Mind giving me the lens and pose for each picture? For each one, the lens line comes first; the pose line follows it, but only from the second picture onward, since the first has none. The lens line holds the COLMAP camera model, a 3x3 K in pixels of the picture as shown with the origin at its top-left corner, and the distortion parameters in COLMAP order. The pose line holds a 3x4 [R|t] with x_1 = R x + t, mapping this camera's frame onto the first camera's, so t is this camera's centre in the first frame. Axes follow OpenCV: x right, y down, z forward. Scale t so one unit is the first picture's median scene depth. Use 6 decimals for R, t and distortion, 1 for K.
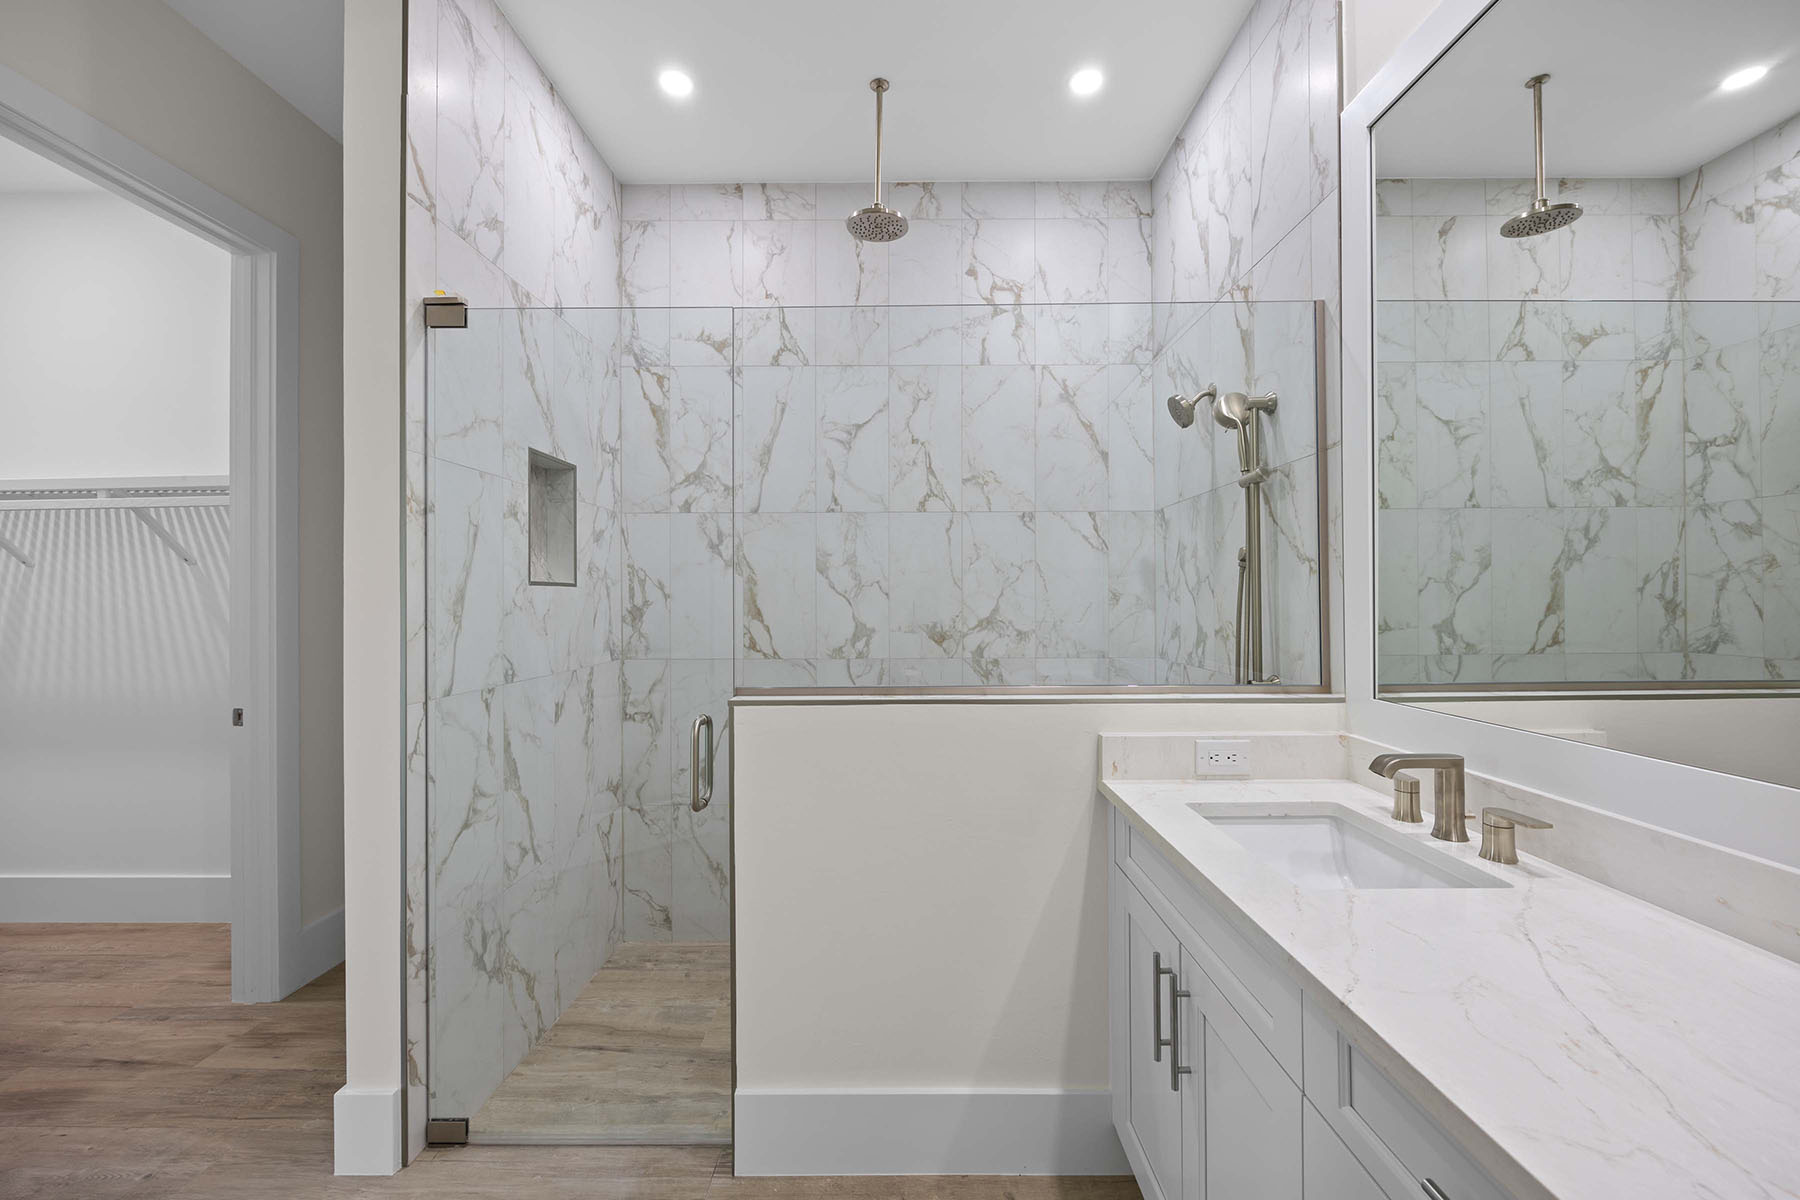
lens RADIAL K [[716.5, 0, 902.3], [0, 716.5, 596.6], [0, 0, 1]] dist [-0.007002, 0.000519]
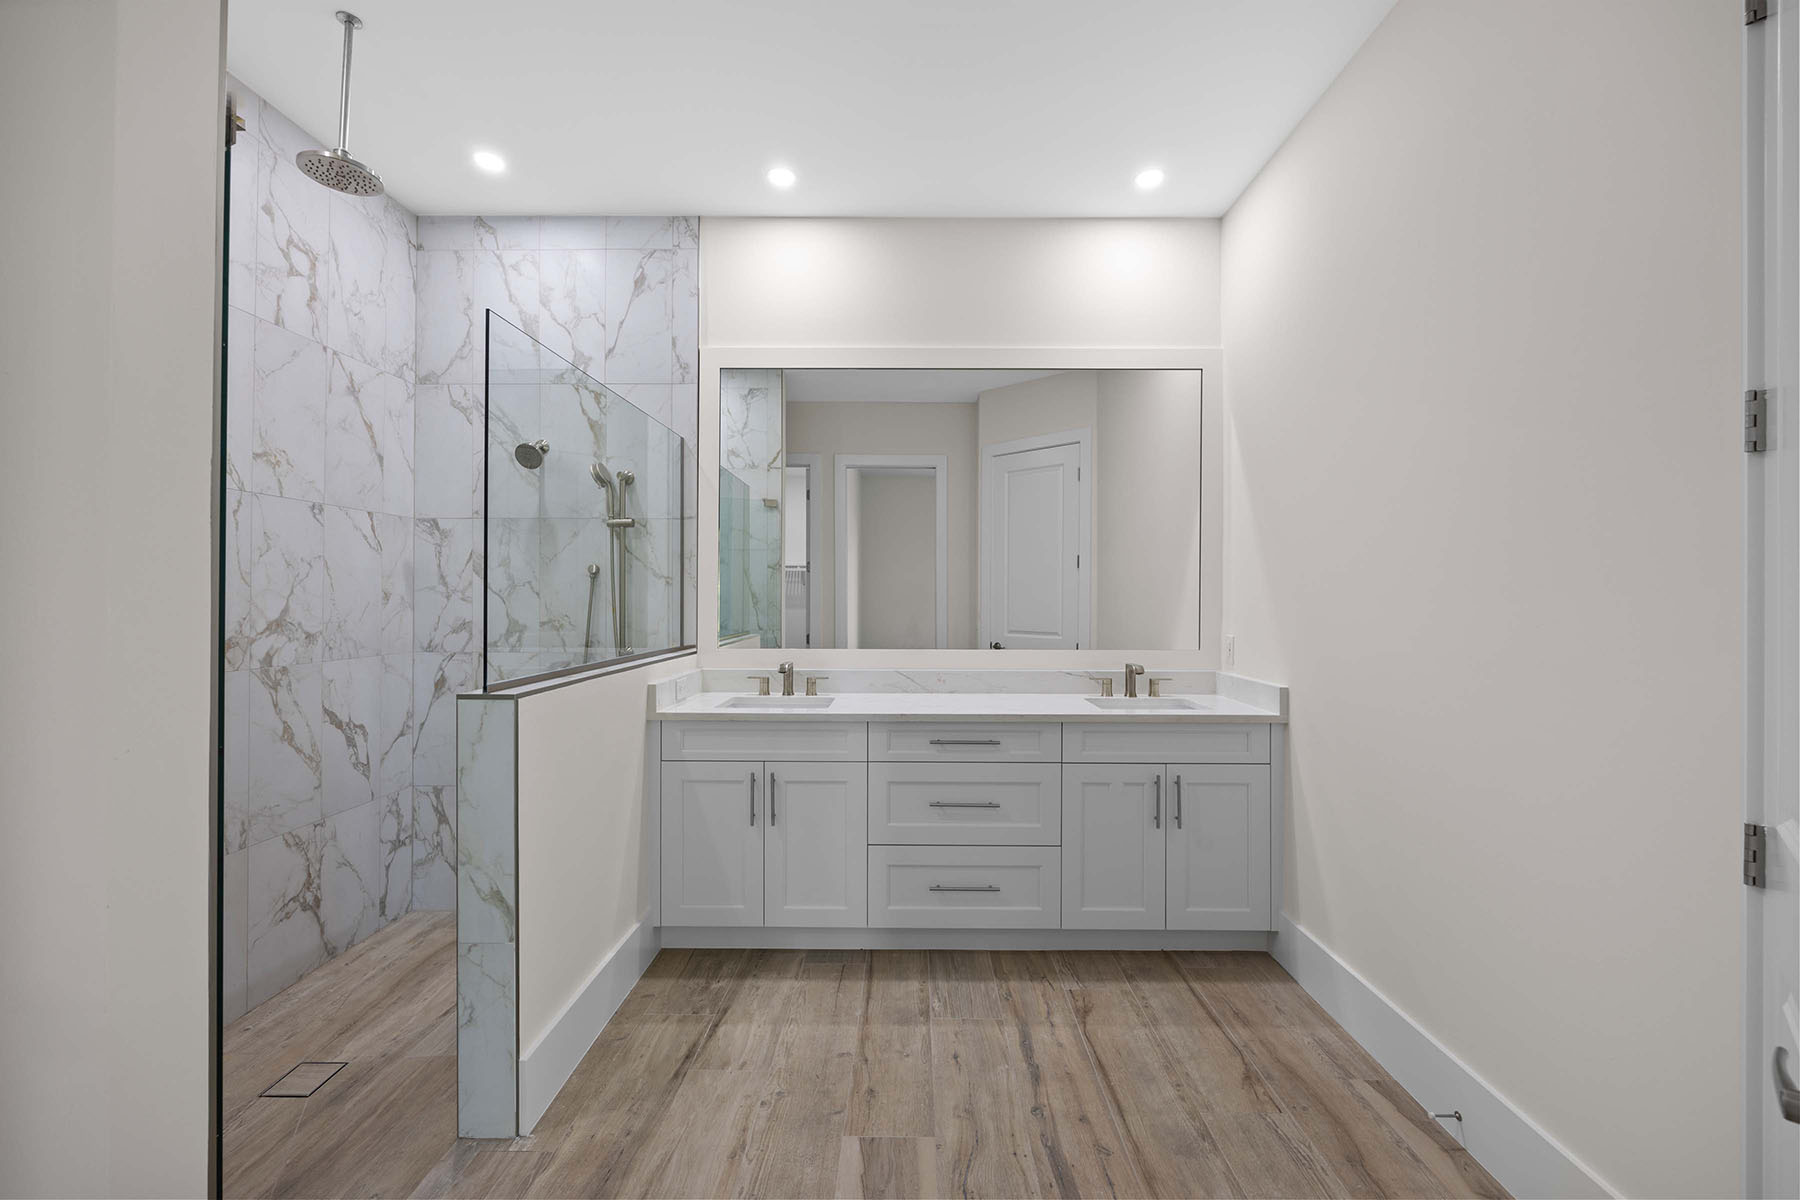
lens RADIAL K [[716.5, 0, 902.3], [0, 716.5, 596.6], [0, 0, 1]] dist [-0.007002, 0.000519]
pose [[0.012282, 0.006332, 0.999905, -0.730549], [-0.006333, 0.999960, -0.006254, 0.002497], [-0.999905, -0.006256, 0.012322, 0.238100]]
